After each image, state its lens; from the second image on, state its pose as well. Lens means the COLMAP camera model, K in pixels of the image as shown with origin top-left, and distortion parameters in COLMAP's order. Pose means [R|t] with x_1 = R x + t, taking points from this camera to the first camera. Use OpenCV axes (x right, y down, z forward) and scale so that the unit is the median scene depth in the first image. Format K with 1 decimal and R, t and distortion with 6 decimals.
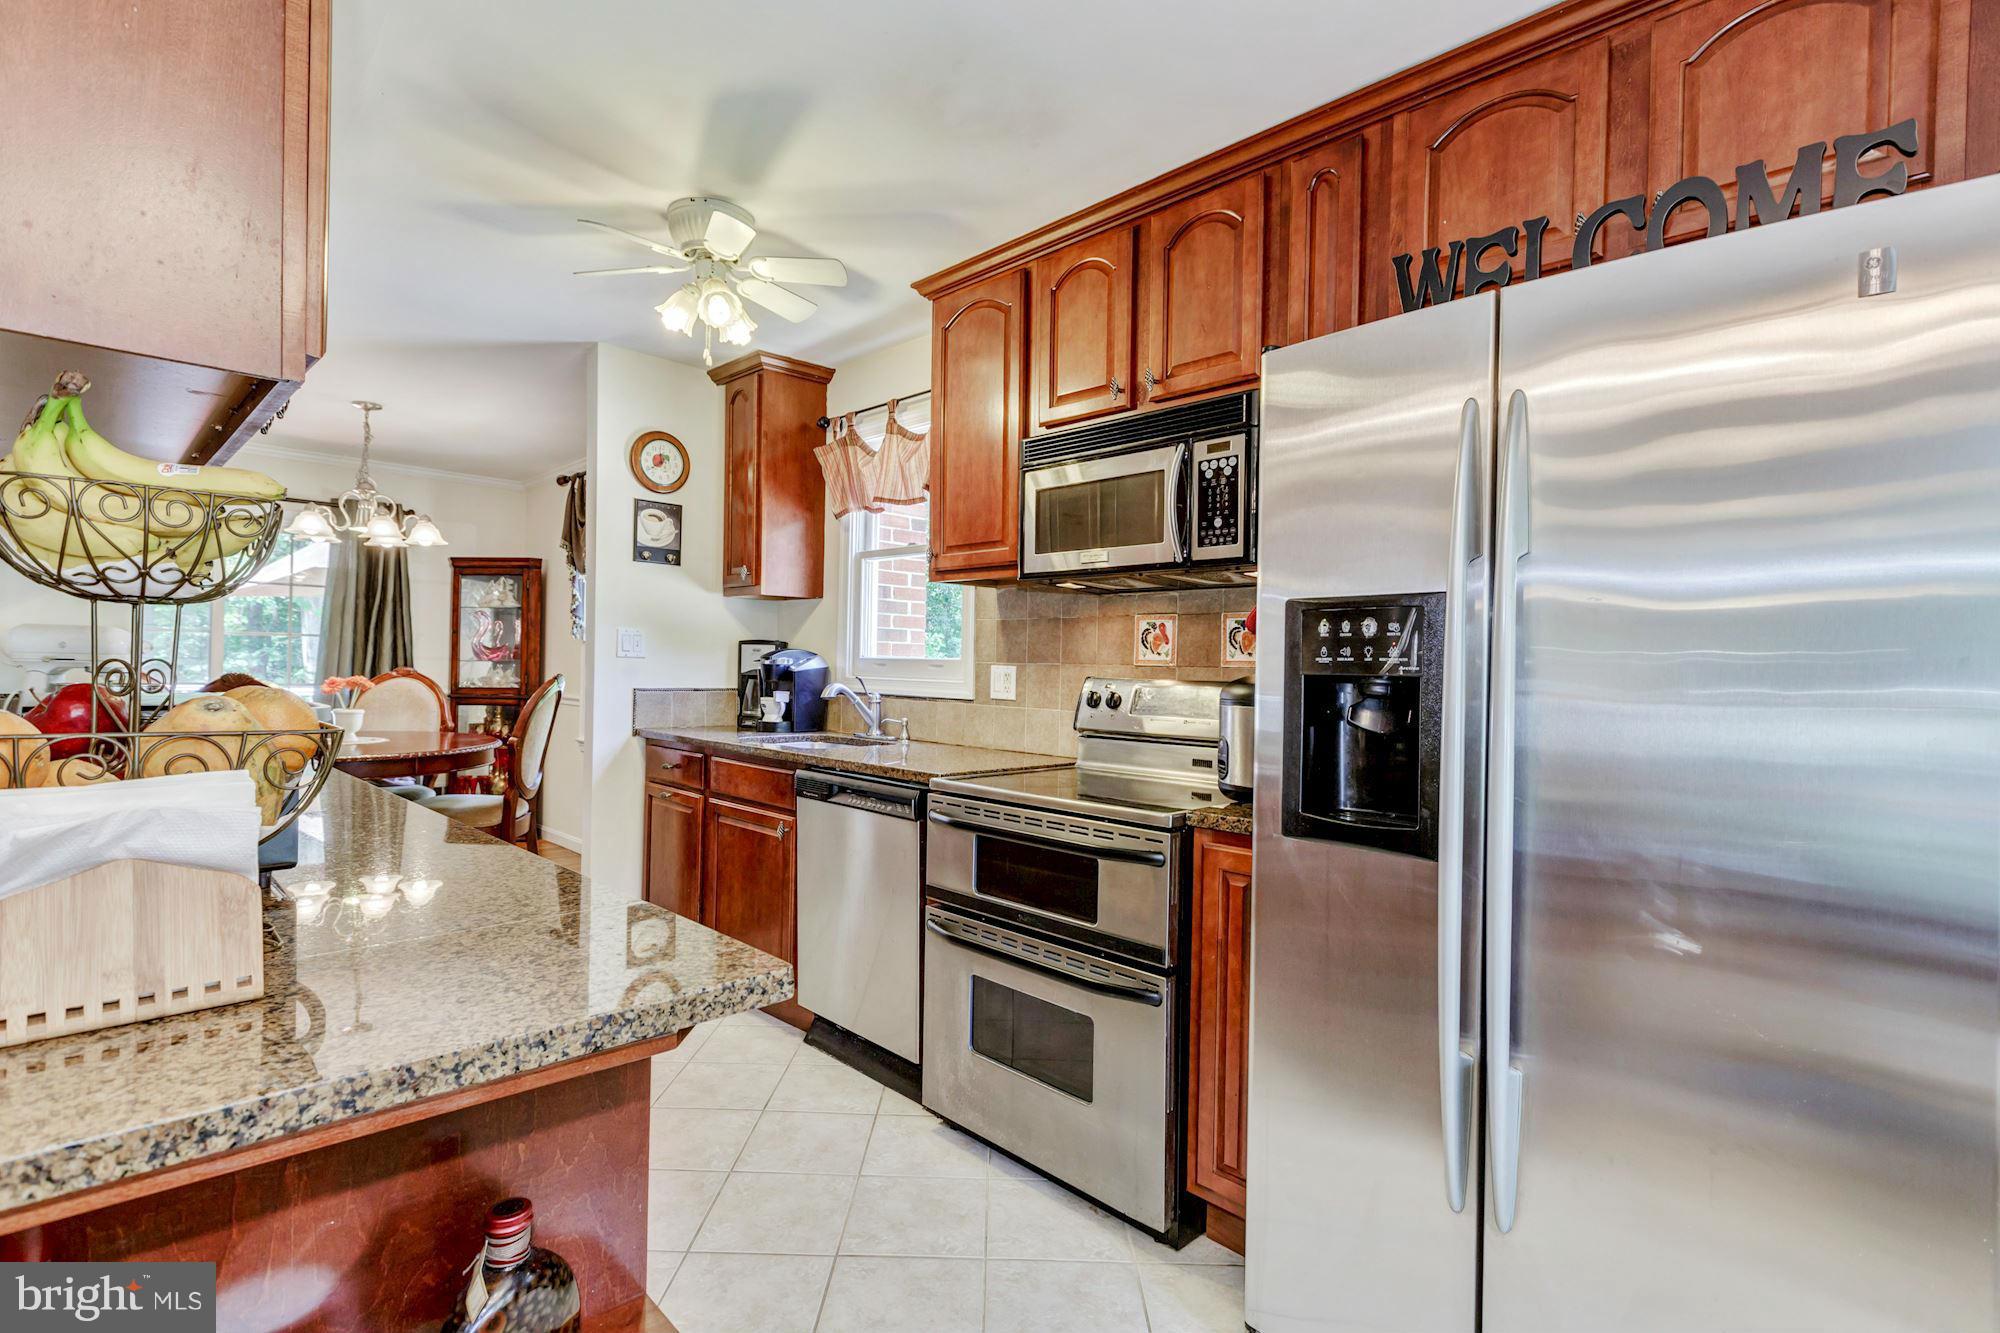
lens RADIAL K [[944.0, 0, 988.2], [0, 944.0, 667.9], [0, 0, 1]] dist [-0.001510, 0.000621]
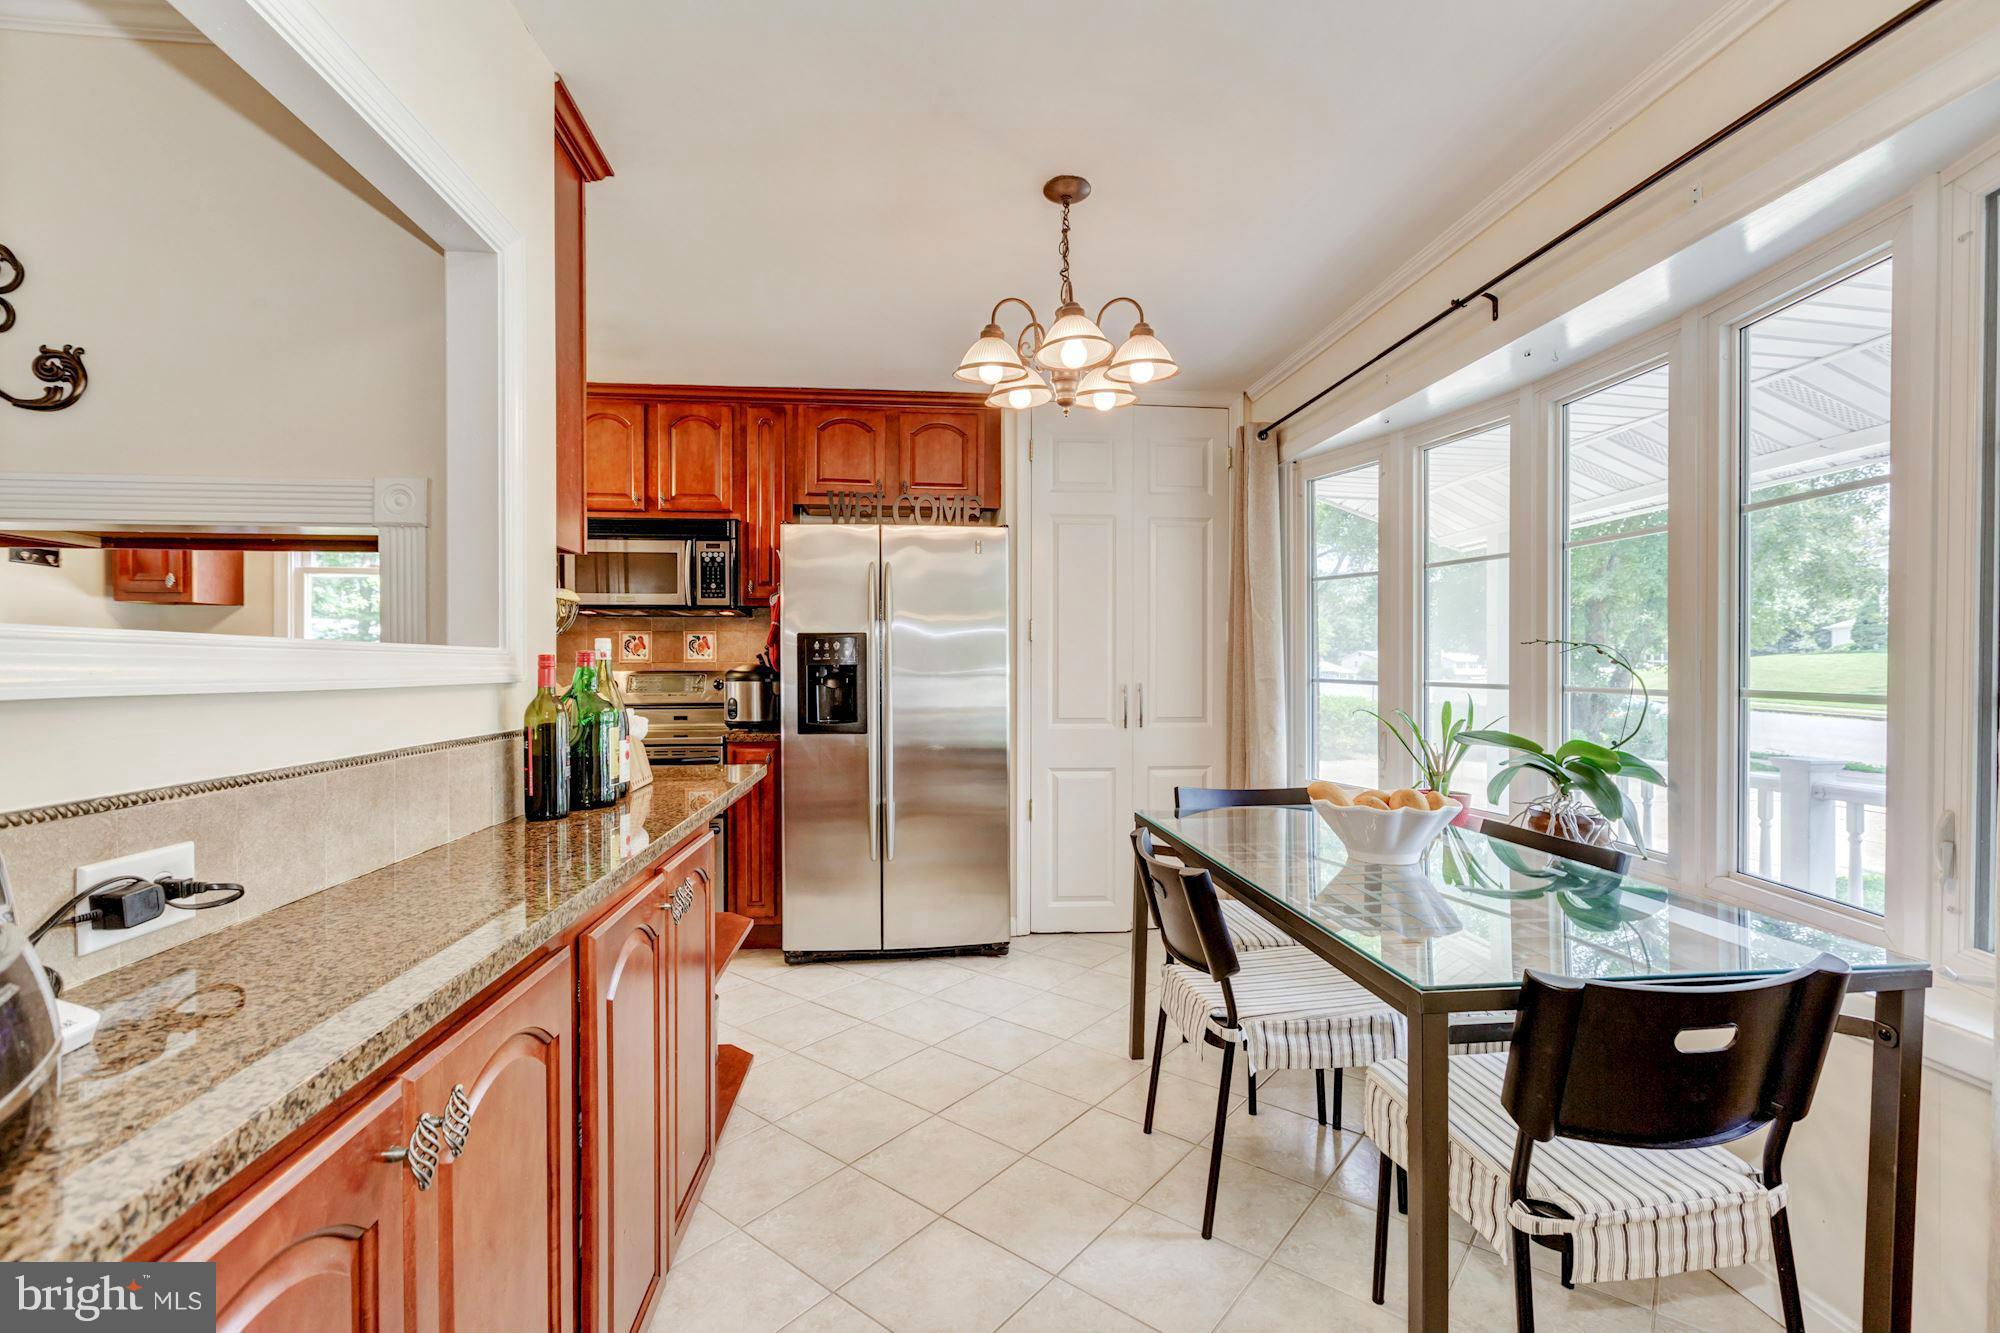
lens RADIAL K [[889.5, 0, 999.7], [0, 889.5, 670.4], [0, 0, 1]] dist [-0.000984, 0.000221]
pose [[0.609057, -0.027247, 0.792658, -0.671149], [0.017624, 0.999628, 0.020820, -0.009950], [-0.792930, 0.001289, 0.609311, -0.438526]]
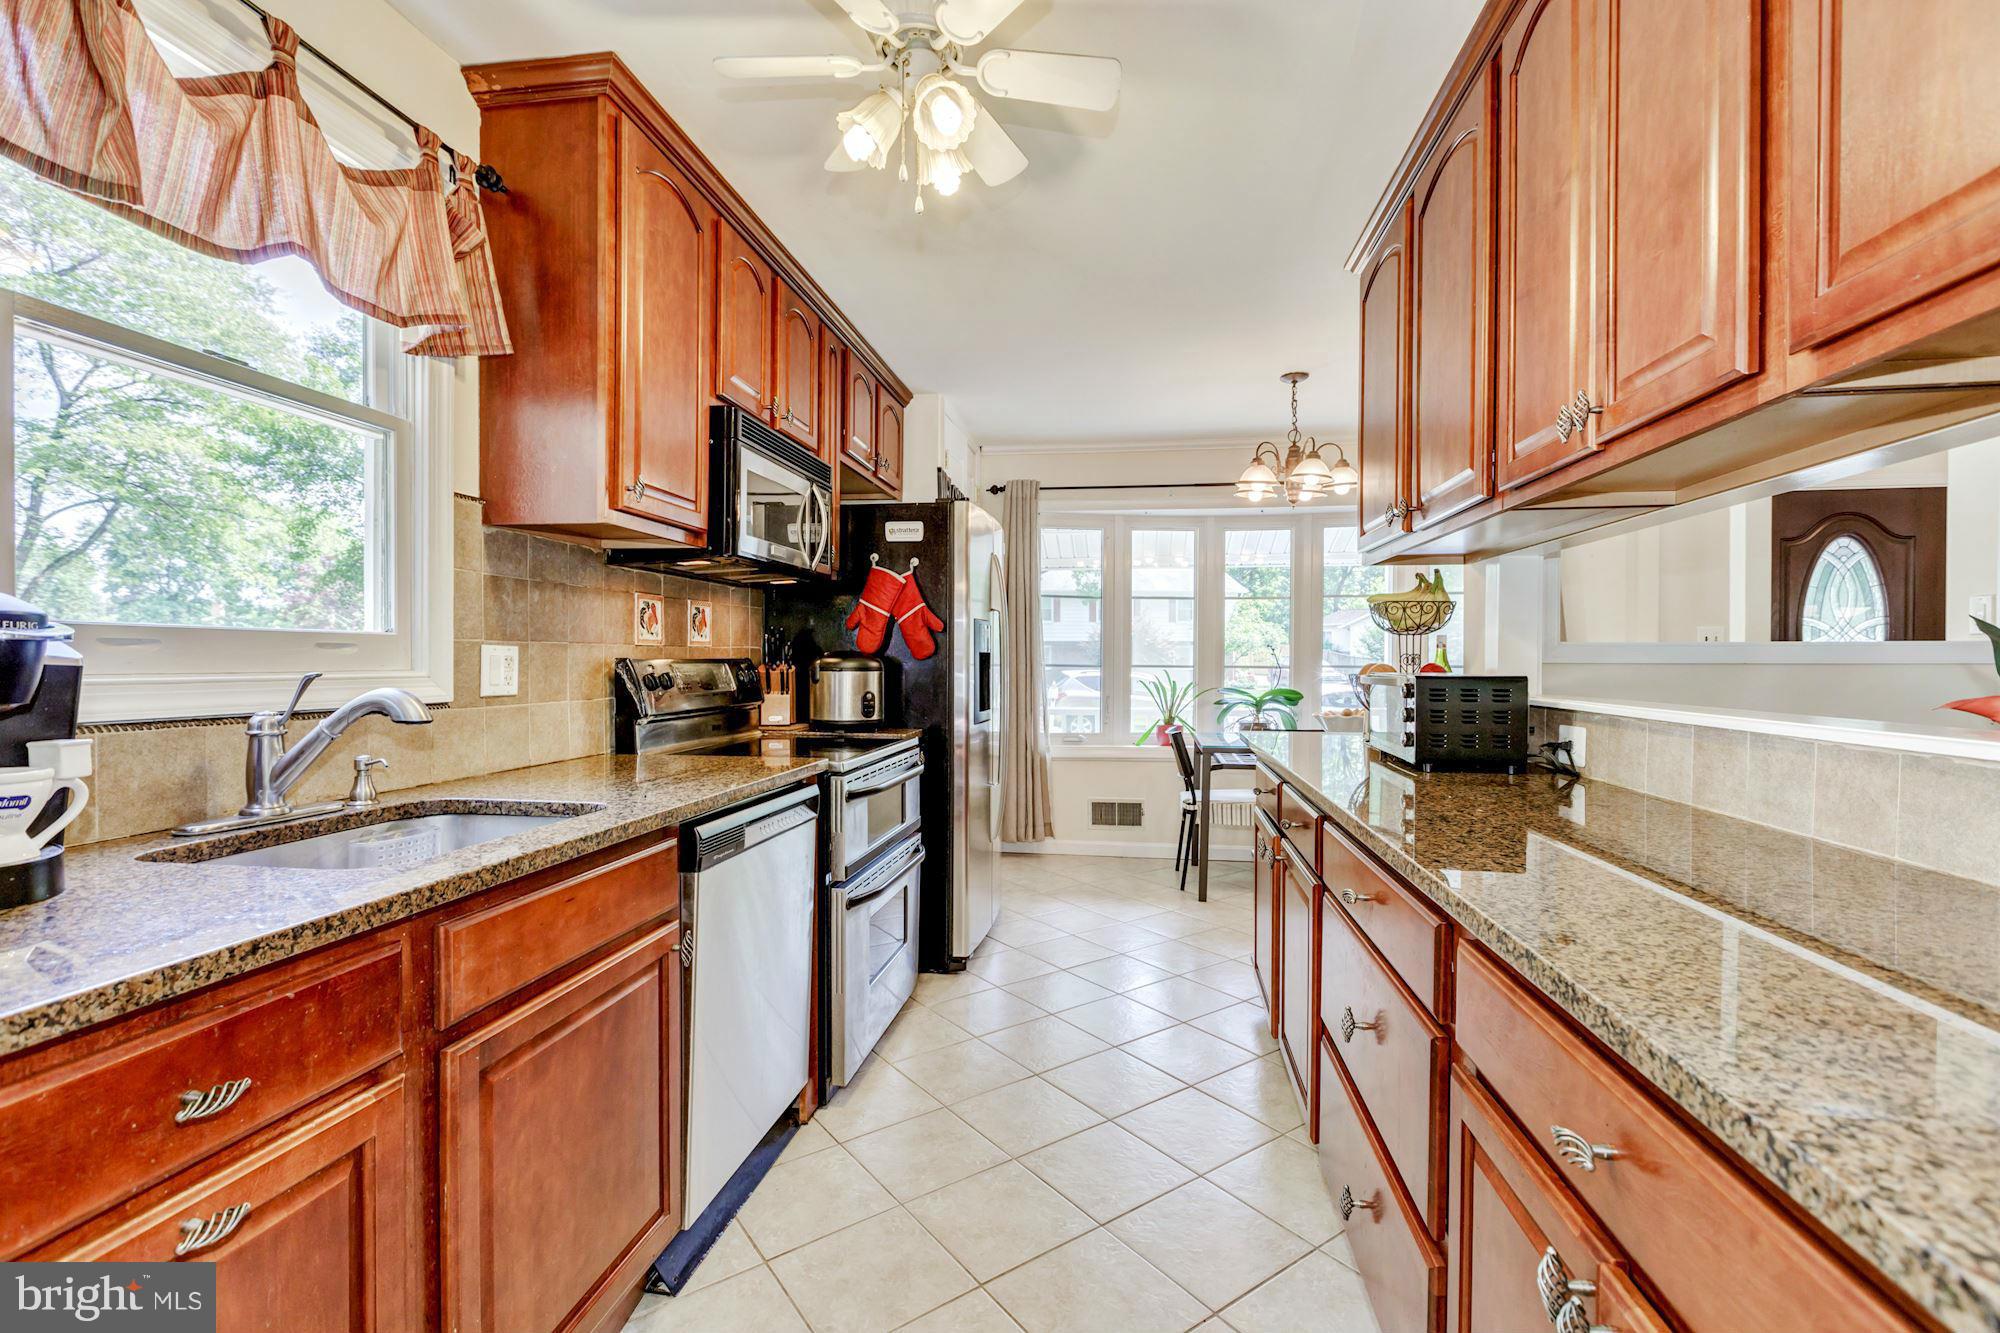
lens RADIAL K [[889.5, 0, 980.5], [0, 889.5, 672.7], [0, 0, 1]] dist [-0.000984, 0.000221]
pose [[-0.574543, -0.033824, 0.817775, -0.816977], [-0.013059, 0.999397, 0.032161, -0.008854], [-0.818370, 0.007799, -0.574638, 1.287250]]
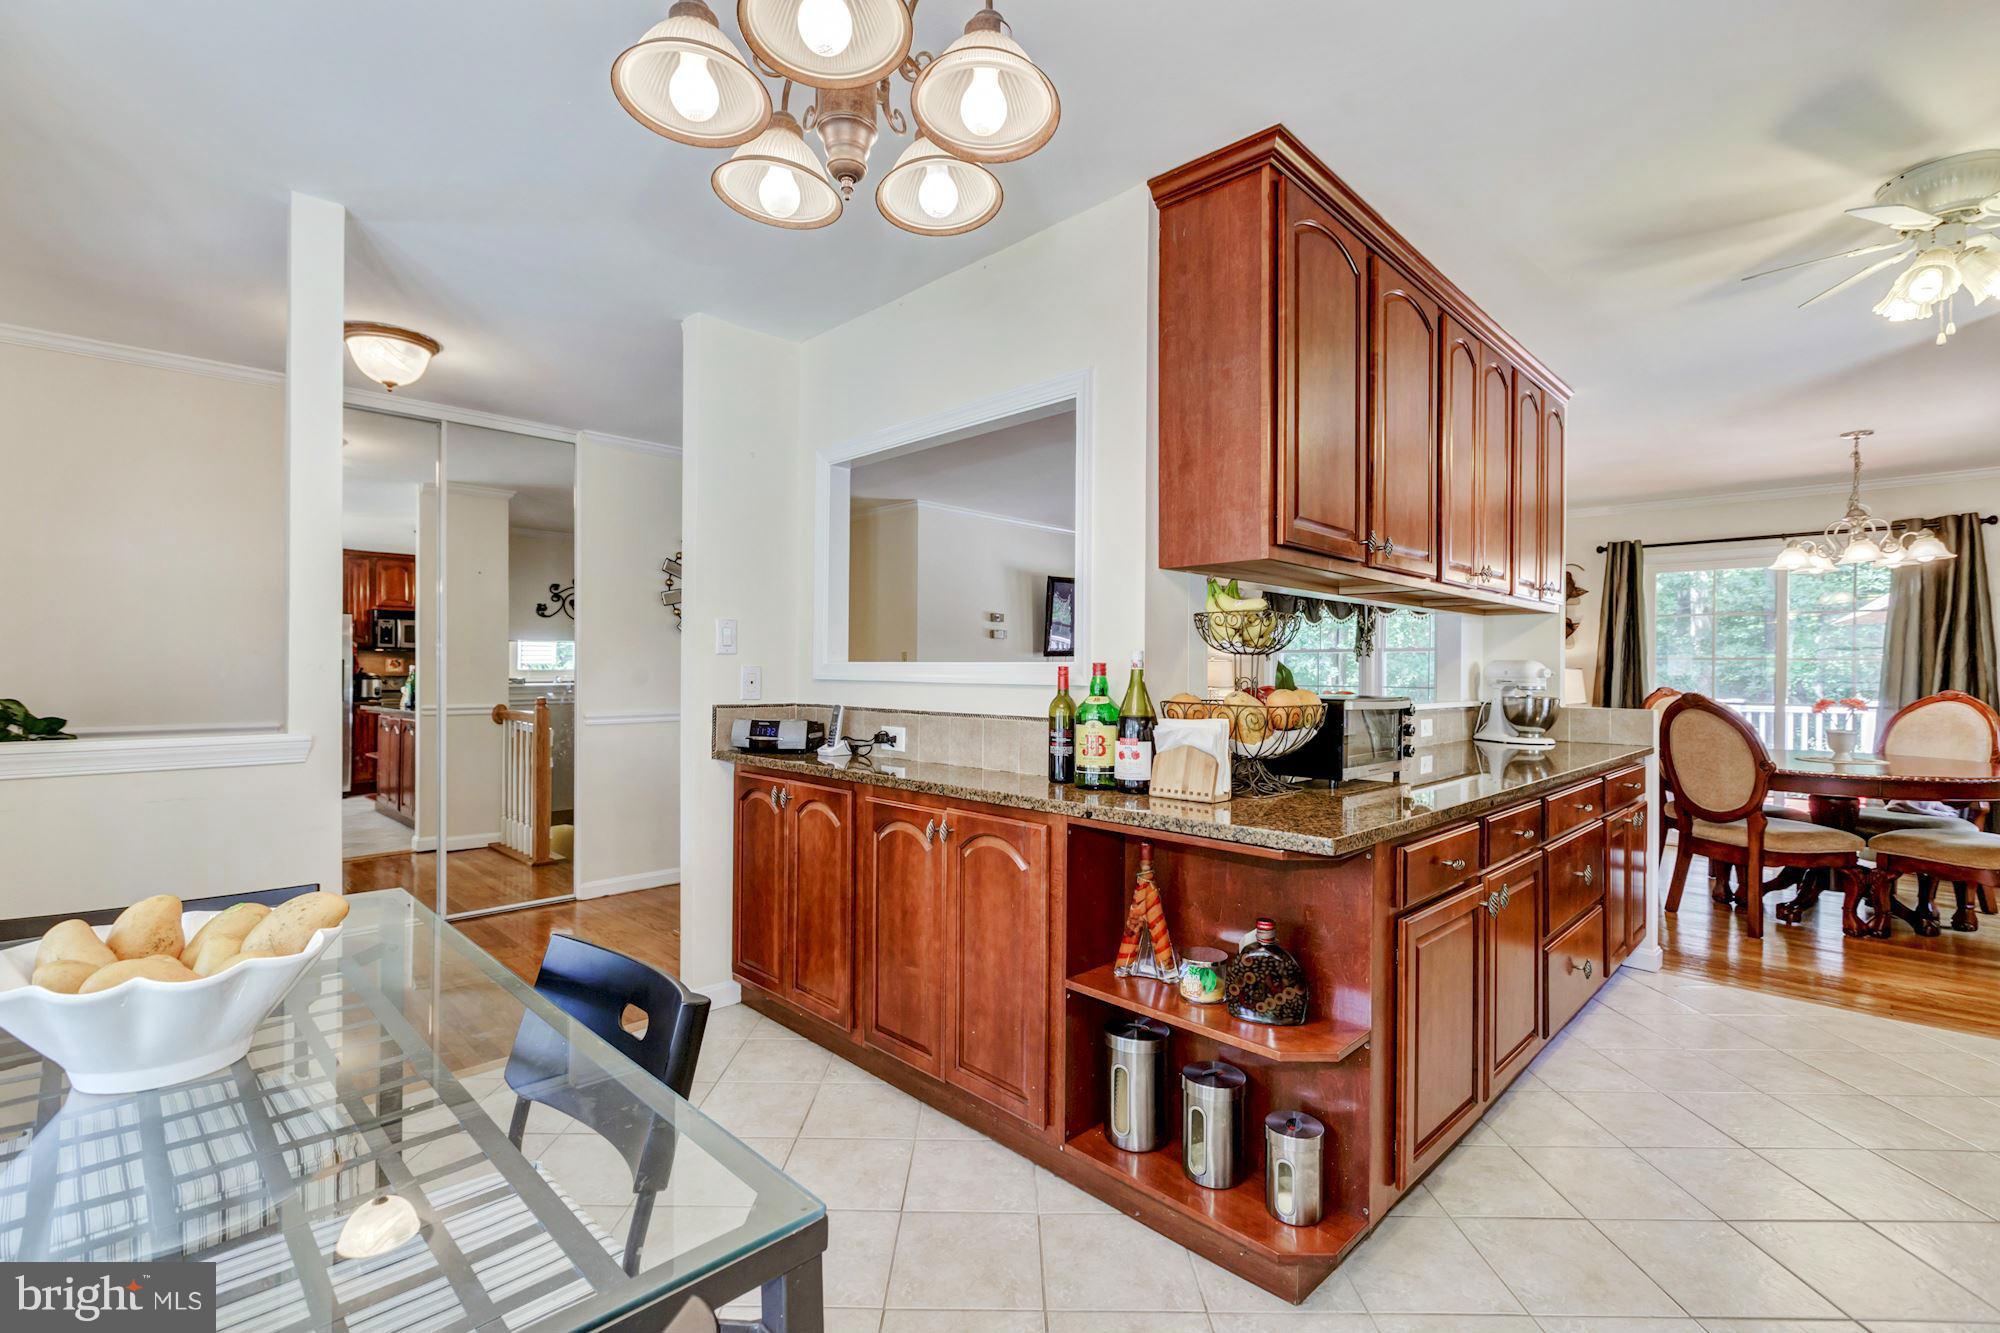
lens RADIAL K [[889.5, 0, 995.0], [0, 889.5, 672.6], [0, 0, 1]] dist [-0.000984, 0.000221]
pose [[0.001846, -0.016866, -0.999856, 0.514723], [-0.008102, 0.999825, -0.016880, 0.008311], [0.999965, 0.008132, 0.001709, 0.112313]]
